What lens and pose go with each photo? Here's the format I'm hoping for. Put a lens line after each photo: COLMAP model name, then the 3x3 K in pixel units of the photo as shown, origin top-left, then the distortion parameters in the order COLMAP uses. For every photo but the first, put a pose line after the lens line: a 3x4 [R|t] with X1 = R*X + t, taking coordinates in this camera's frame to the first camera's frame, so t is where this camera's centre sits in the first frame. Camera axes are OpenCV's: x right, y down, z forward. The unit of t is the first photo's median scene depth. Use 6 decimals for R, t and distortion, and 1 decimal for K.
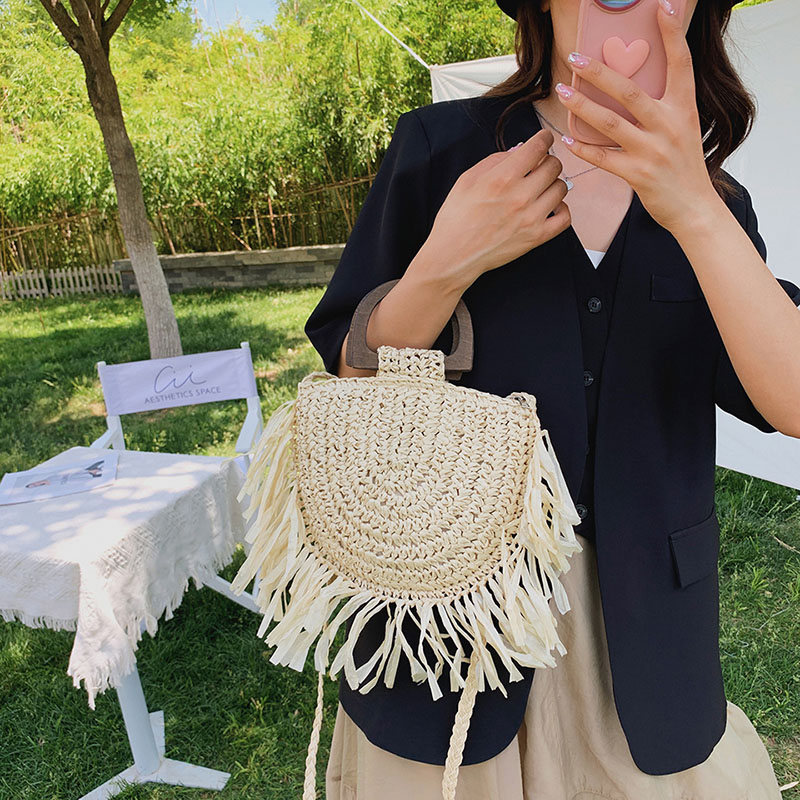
lens RADIAL K [[706.4, 0, 401.5], [0, 706.4, 391.6], [0, 0, 1]] dist [0.013718, -0.026756]
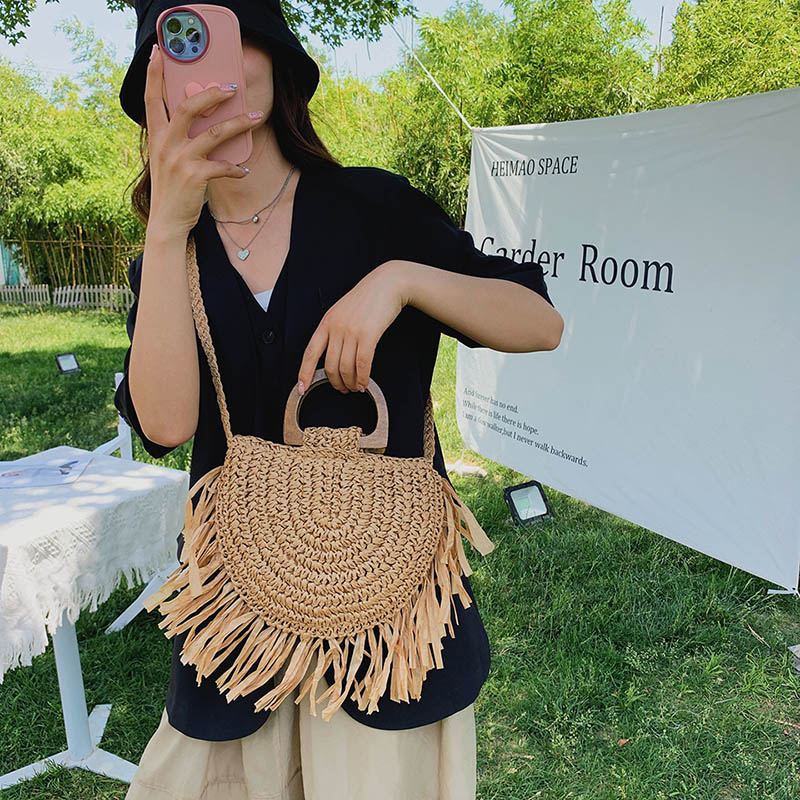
lens RADIAL K [[705.0, 0, 440.5], [0, 705.0, 402.1], [0, 0, 1]] dist [0.061309, -0.066387]
pose [[0.988393, 0.110835, -0.103896, 0.161228], [-0.116092, 0.992173, -0.045984, -0.004668], [0.097986, 0.057512, 0.993525, -0.031703]]
